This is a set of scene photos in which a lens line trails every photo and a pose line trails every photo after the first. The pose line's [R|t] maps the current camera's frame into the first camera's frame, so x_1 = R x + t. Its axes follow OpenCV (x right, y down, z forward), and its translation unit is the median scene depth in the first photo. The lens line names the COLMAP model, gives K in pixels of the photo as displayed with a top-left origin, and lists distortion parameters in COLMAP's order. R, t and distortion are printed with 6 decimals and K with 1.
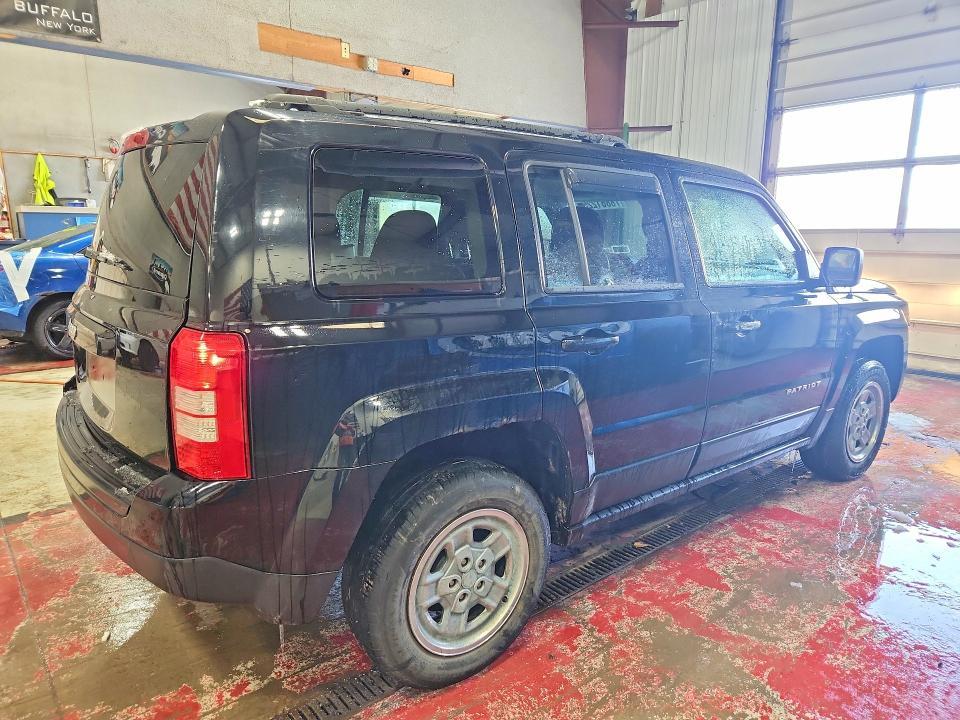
lens RADIAL K [[635.4, 0, 477.6], [0, 635.4, 358.1], [0, 0, 1]] dist [0.030903, -0.004985]
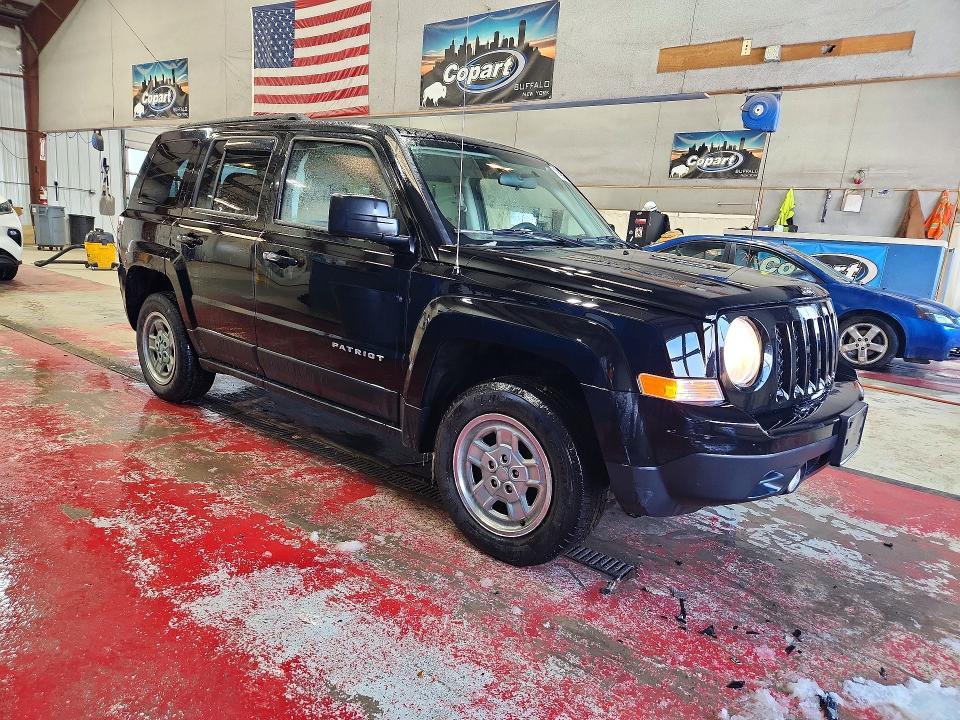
lens RADIAL K [[635.4, 0, 477.3], [0, 635.4, 361.0], [0, 0, 1]] dist [0.030903, -0.004985]
pose [[0.214485, 0.199467, -0.956143, 0.965673], [-0.269202, 0.953082, 0.138440, -0.074728], [0.938896, 0.227702, 0.258119, 0.636121]]
